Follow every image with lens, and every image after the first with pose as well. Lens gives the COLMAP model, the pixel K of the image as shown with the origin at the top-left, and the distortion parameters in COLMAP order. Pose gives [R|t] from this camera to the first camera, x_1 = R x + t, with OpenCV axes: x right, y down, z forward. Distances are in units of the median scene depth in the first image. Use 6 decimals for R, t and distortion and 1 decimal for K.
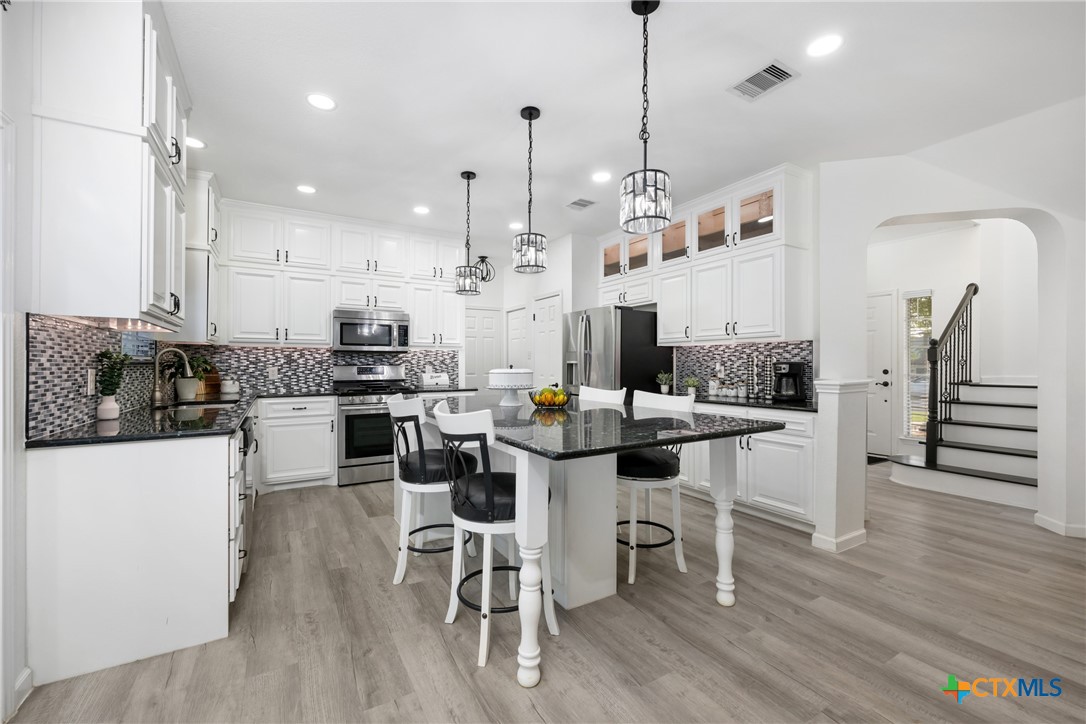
lens RADIAL K [[449.8, 0, 543.0], [0, 449.8, 362.0], [0, 0, 1]] dist [-0.002046, -0.000159]
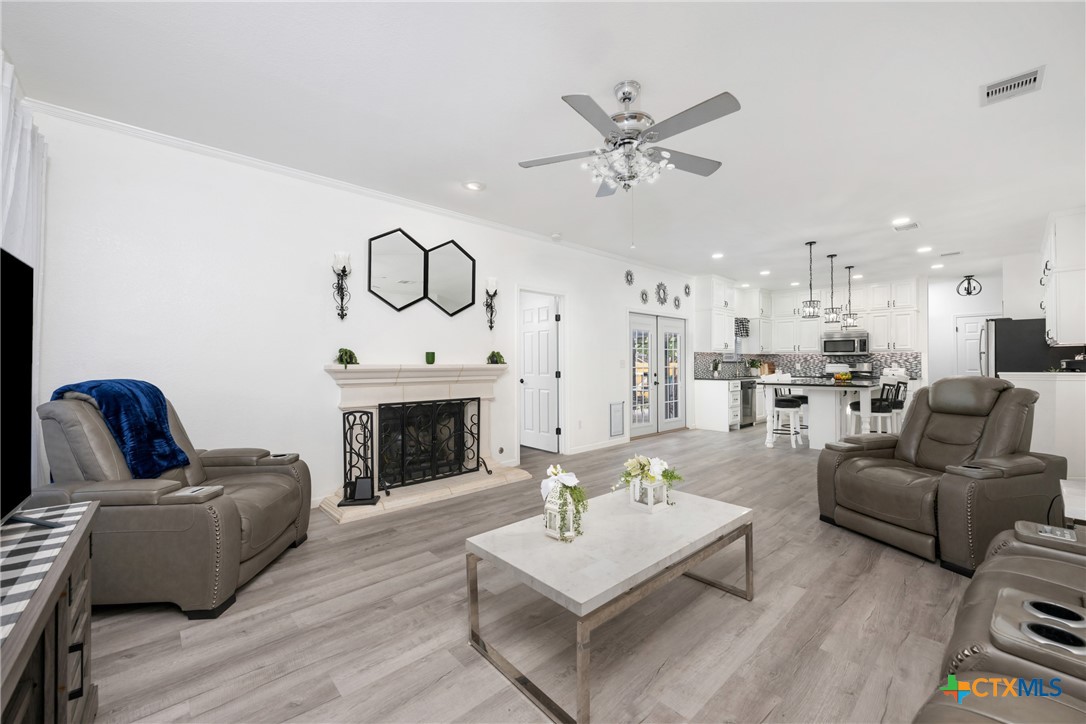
lens RADIAL K [[431.1, 0, 541.6], [0, 431.1, 363.7], [0, 0, 1]] dist [-0.001946, 0.000124]
pose [[0.203139, 0.001251, -0.979149, 1.110239], [0.006616, 0.999975, 0.002650, -0.001685], [0.979127, -0.007017, 0.203126, -0.567236]]
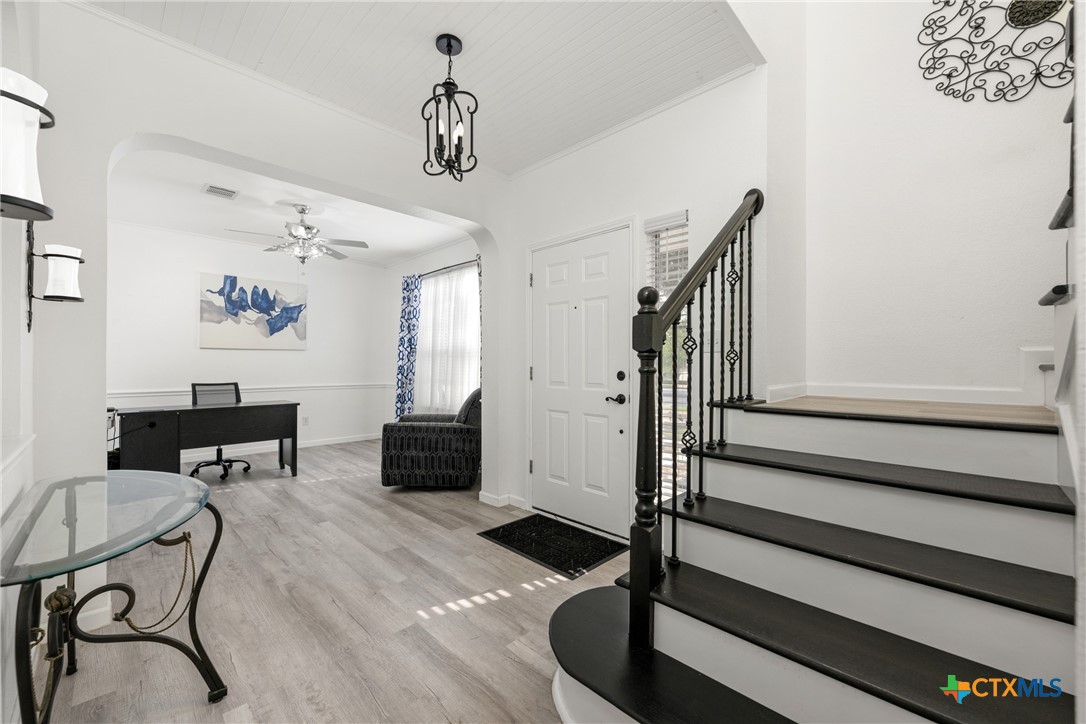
lens RADIAL K [[431.1, 0, 541.6], [0, 431.1, 363.7], [0, 0, 1]] dist [-0.001946, 0.000124]
pose [[0.968294, 0.002025, 0.249803, 0.668430], [-0.003331, 0.999983, 0.004808, 0.004882], [-0.249789, -0.005488, 0.968285, 0.651994]]
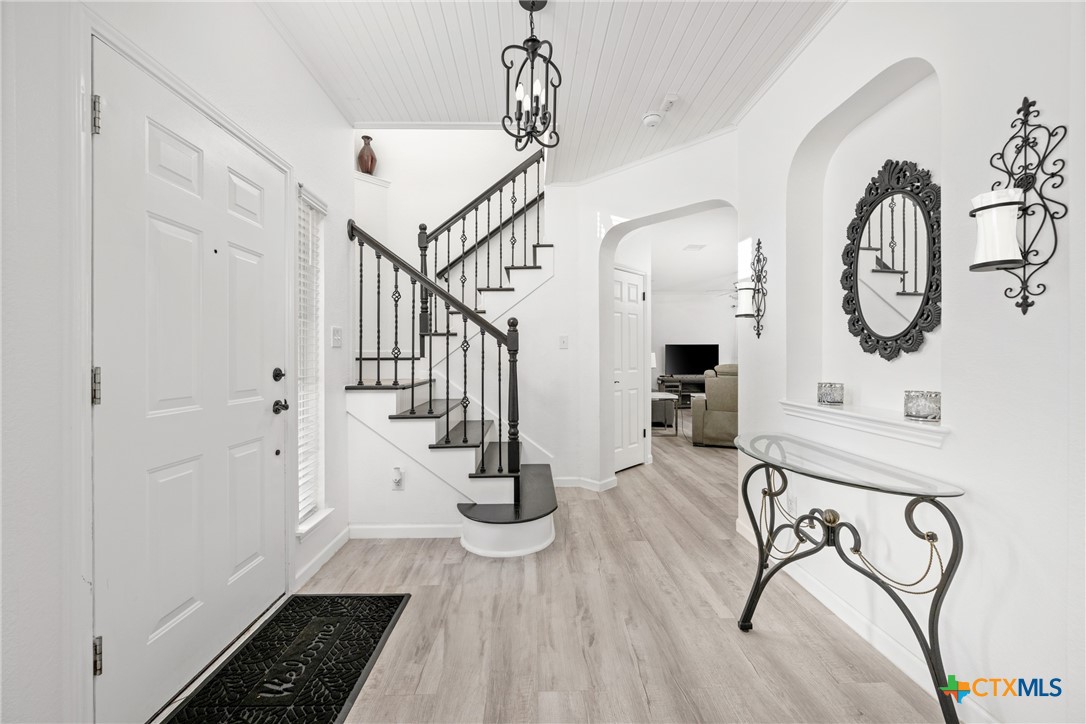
lens RADIAL K [[430.2, 0, 541.4], [0, 430.2, 359.0], [0, 0, 1]] dist [-0.001380, 0.000120]
pose [[-0.869408, 0.000871, 0.494094, 0.481602], [0.000201, 0.999999, -0.001408, 0.009233], [-0.494095, -0.001125, -0.869407, 1.461737]]
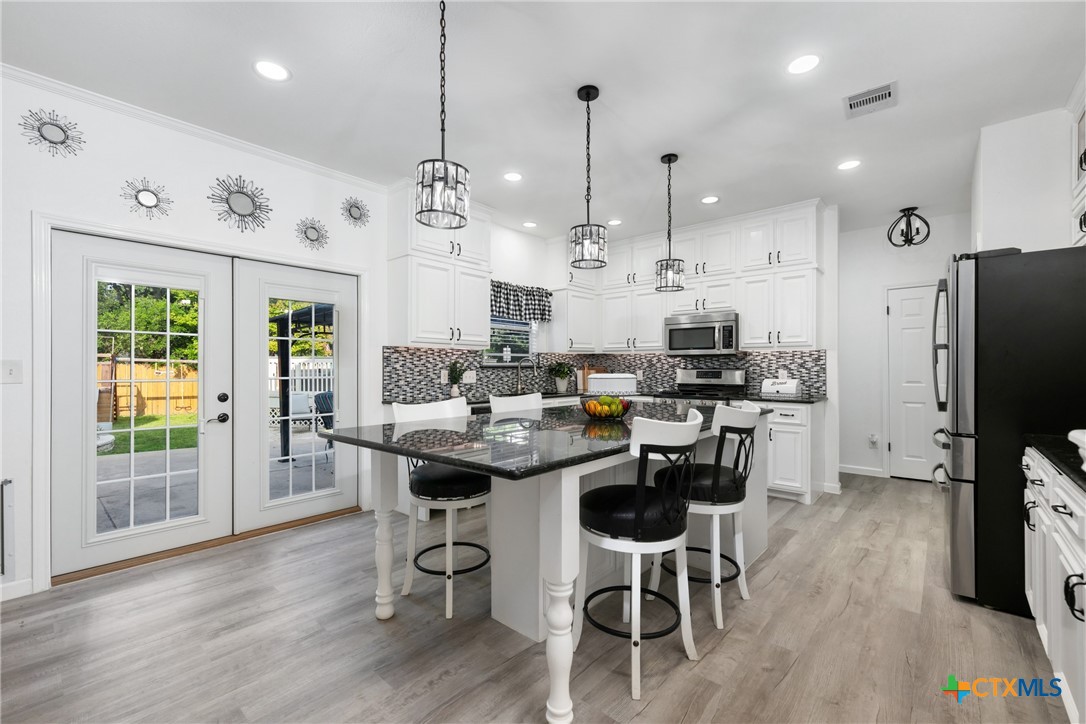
lens RADIAL K [[456.9, 0, 541.0], [0, 456.9, 367.5], [0, 0, 1]] dist [-0.000519, -0.000229]
pose [[0.308194, 0.000962, -0.951323, 0.485017], [0.003780, 0.999990, 0.002236, 0.000122], [0.951316, -0.004285, 0.308188, 0.369691]]
